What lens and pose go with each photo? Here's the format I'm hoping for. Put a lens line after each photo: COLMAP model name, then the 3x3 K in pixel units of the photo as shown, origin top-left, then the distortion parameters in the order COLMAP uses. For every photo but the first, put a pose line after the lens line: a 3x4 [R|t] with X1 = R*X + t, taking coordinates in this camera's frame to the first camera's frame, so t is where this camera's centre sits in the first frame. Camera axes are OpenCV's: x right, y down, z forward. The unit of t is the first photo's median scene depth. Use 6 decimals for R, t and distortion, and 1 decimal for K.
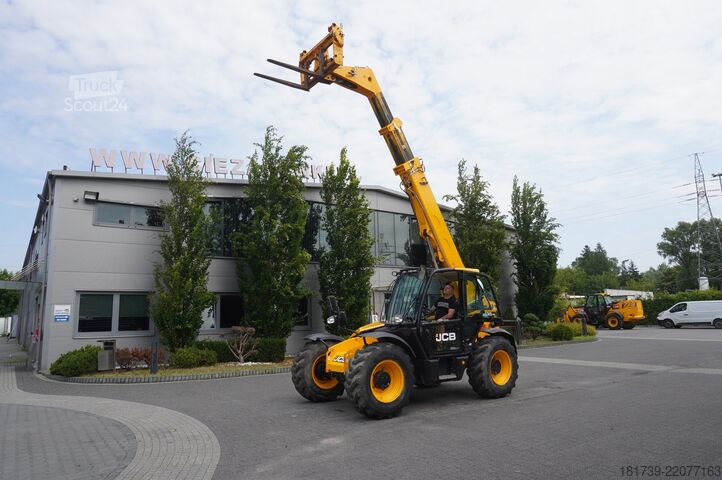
lens RADIAL K [[485.0, 0, 357.0], [0, 485.0, 232.5], [0, 0, 1]] dist [-0.032677, 0.015000]
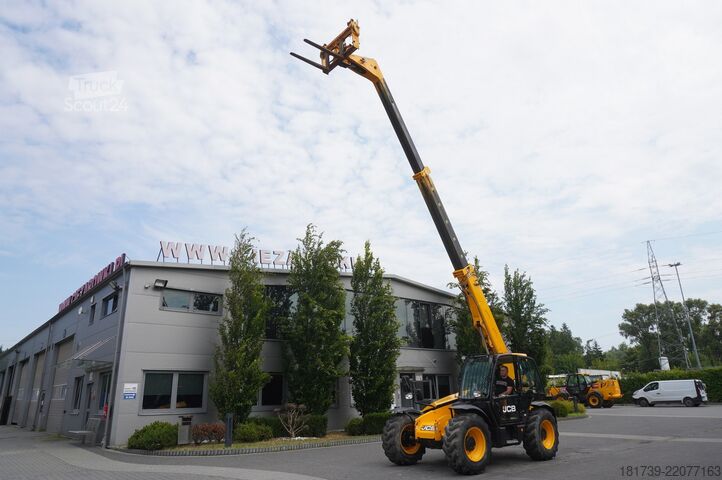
lens RADIAL K [[485.0, 0, 358.5], [0, 485.0, 238.7], [0, 0, 1]] dist [-0.032677, 0.015000]
pose [[0.997251, 0.022912, 0.070463, -0.135057], [-0.012540, 0.989460, -0.144265, -0.017590], [-0.073026, 0.142985, 0.987027, -0.125094]]
